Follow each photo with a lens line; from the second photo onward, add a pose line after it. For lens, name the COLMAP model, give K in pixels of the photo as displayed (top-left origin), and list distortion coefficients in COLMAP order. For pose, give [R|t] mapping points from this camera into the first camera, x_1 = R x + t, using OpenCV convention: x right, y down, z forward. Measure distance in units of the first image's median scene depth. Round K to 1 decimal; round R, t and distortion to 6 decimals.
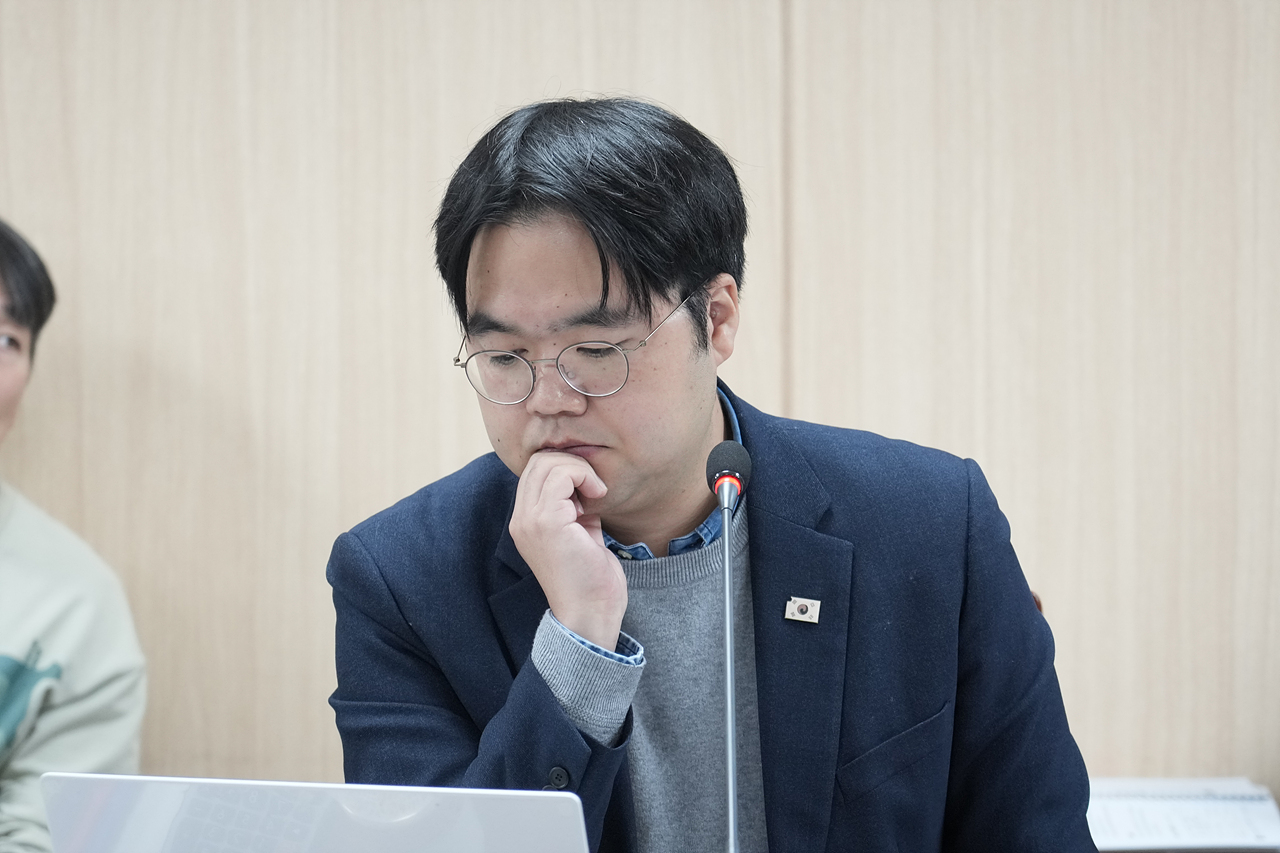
lens RADIAL K [[6247.8, 0, 640.8], [0, 6247.8, 426.1], [0, 0, 1]] dist [0.585607, 0.000000]
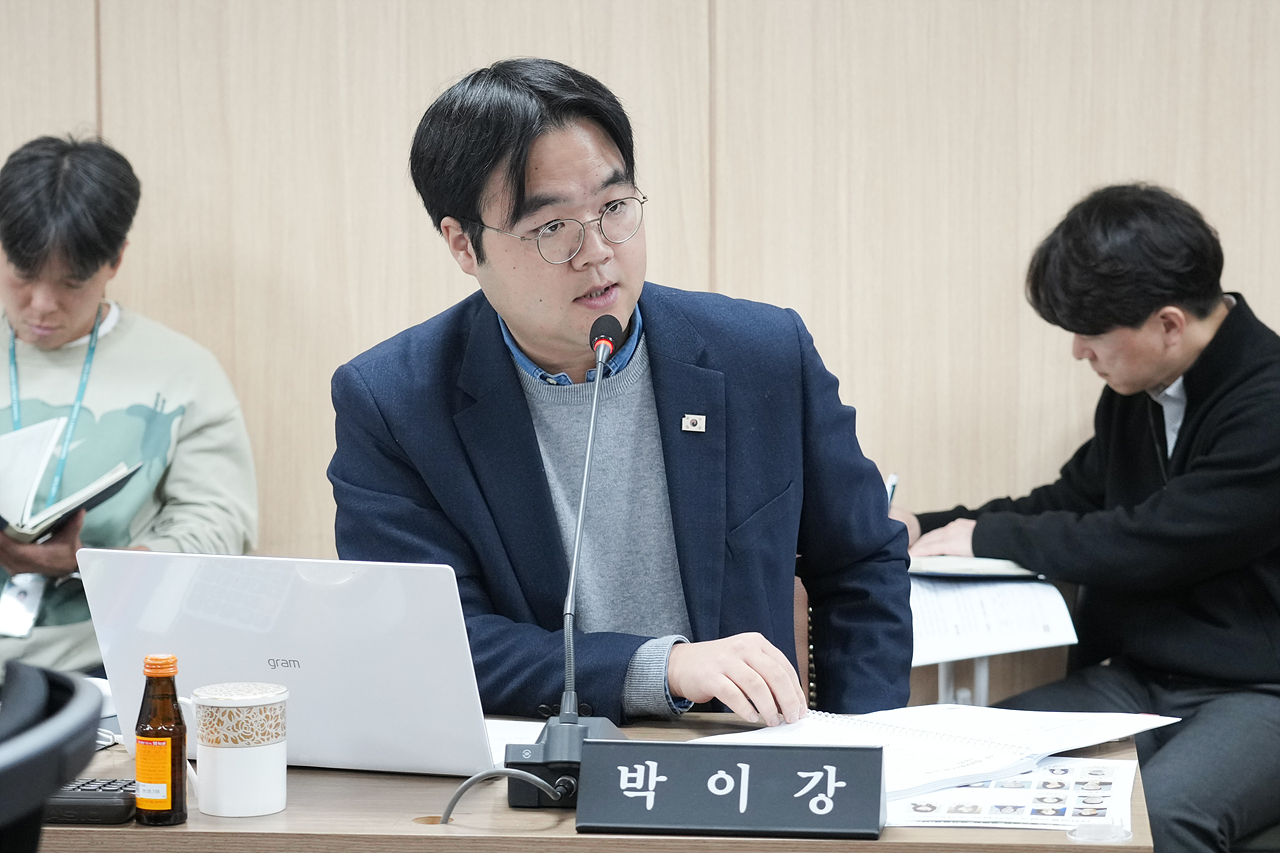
lens RADIAL K [[3415.0, 0, 639.6], [0, 3415.0, 432.0], [0, 0, 1]] dist [0.056544, 0.000000]
pose [[0.999573, 0.004500, -0.028862, 0.029726], [-0.003906, 0.999780, 0.020600, 0.011428], [0.028948, -0.020479, 0.999371, 0.201572]]
